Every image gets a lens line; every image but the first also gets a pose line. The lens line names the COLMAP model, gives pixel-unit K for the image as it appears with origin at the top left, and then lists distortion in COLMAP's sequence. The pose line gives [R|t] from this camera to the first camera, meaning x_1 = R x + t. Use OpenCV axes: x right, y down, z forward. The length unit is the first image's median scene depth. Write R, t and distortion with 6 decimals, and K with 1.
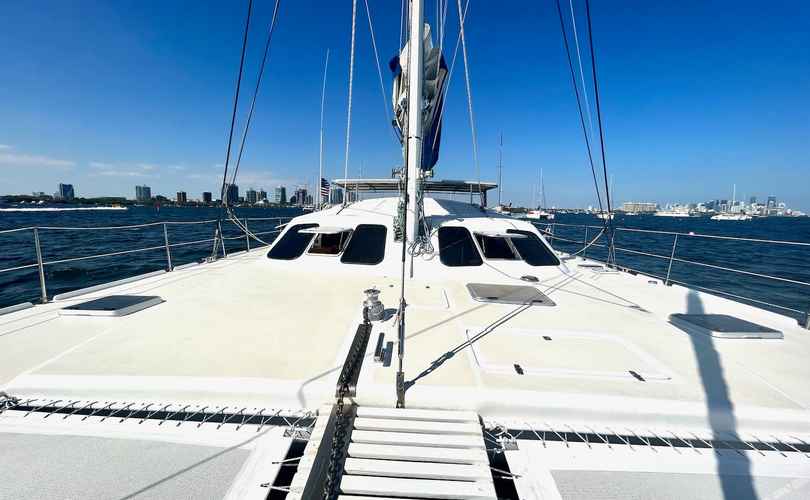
lens RADIAL K [[321.8, 0, 404.1], [0, 321.8, 230.5], [0, 0, 1]] dist [-0.001134, -0.000745]
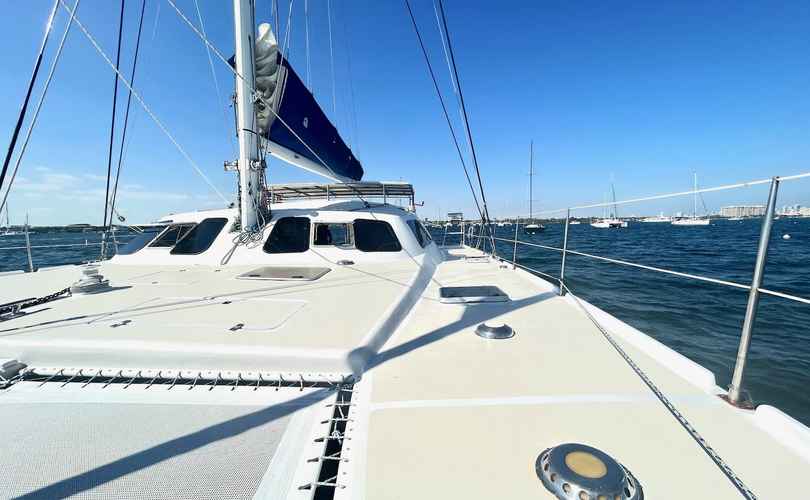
lens RADIAL K [[321.8, 0, 404.4], [0, 321.8, 250.0], [0, 0, 1]] dist [-0.001134, -0.000745]
pose [[0.999291, -0.032078, -0.019693, 0.464473], [0.032294, 0.999421, 0.010746, 0.084447], [0.019337, -0.011375, 0.999748, 0.016403]]
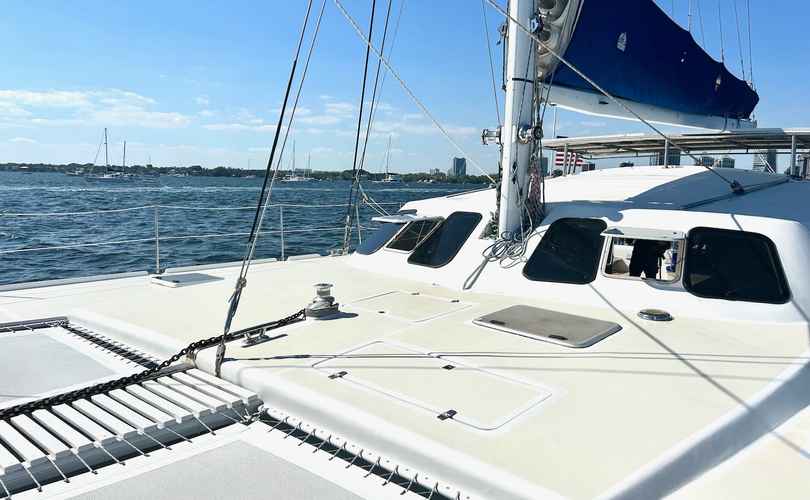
lens RADIAL K [[596.8, 0, 401.5], [0, 596.8, 255.0], [0, 0, 1]] dist [0.038589, -0.012005]
pose [[0.767950, 0.067168, -0.636978, 0.551338], [-0.039059, 0.997546, 0.058099, 0.004916], [0.639317, -0.019738, 0.768690, -0.038793]]
